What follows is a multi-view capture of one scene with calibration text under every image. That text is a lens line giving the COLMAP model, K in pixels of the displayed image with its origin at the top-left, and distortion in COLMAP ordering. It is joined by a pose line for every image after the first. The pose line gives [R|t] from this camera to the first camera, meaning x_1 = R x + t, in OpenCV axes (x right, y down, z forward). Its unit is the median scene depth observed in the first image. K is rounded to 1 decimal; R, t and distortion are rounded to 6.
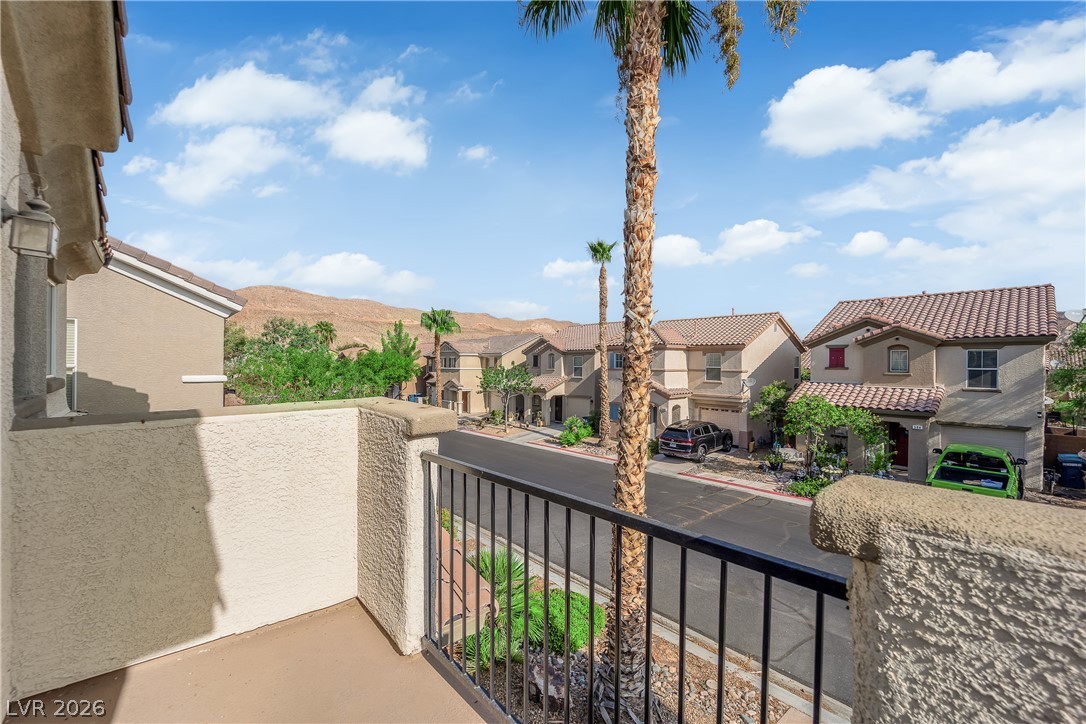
lens RADIAL K [[439.1, 0, 584.4], [0, 439.1, 363.9], [0, 0, 1]] dist [-0.010556, -0.002663]
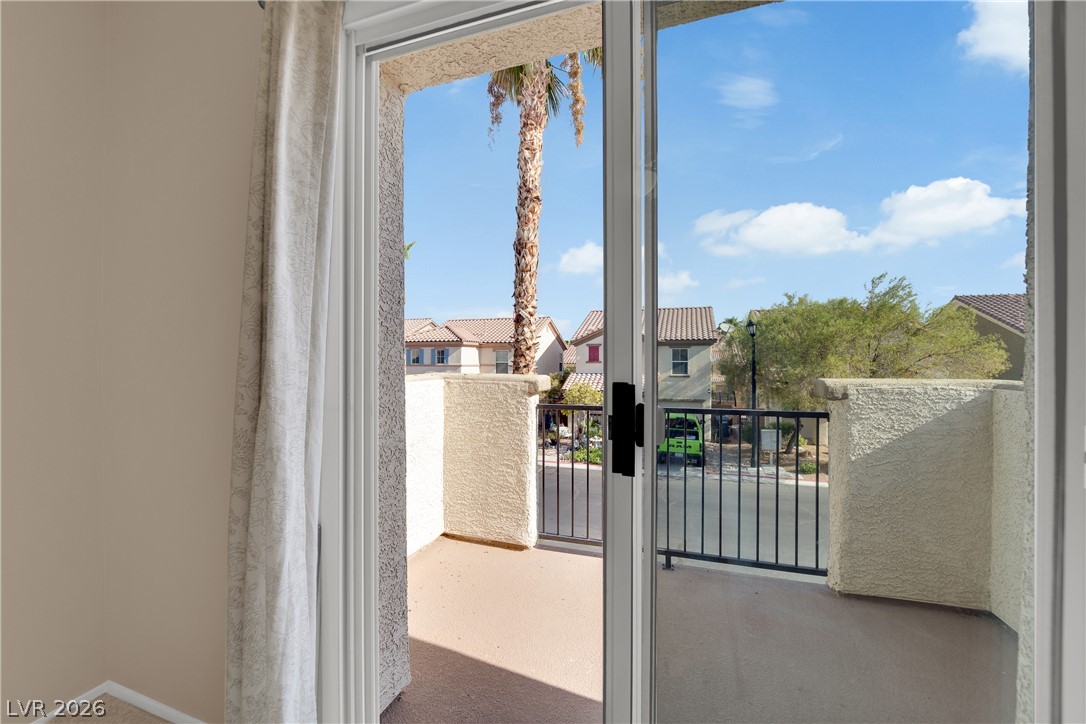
lens RADIAL K [[439.1, 0, 539.8], [0, 439.1, 367.4], [0, 0, 1]] dist [-0.010556, -0.002663]
pose [[0.870176, -0.011610, 0.492605, -0.462540], [0.008257, 0.999926, 0.008983, 0.029608], [-0.492672, -0.003749, 0.870207, -0.112672]]
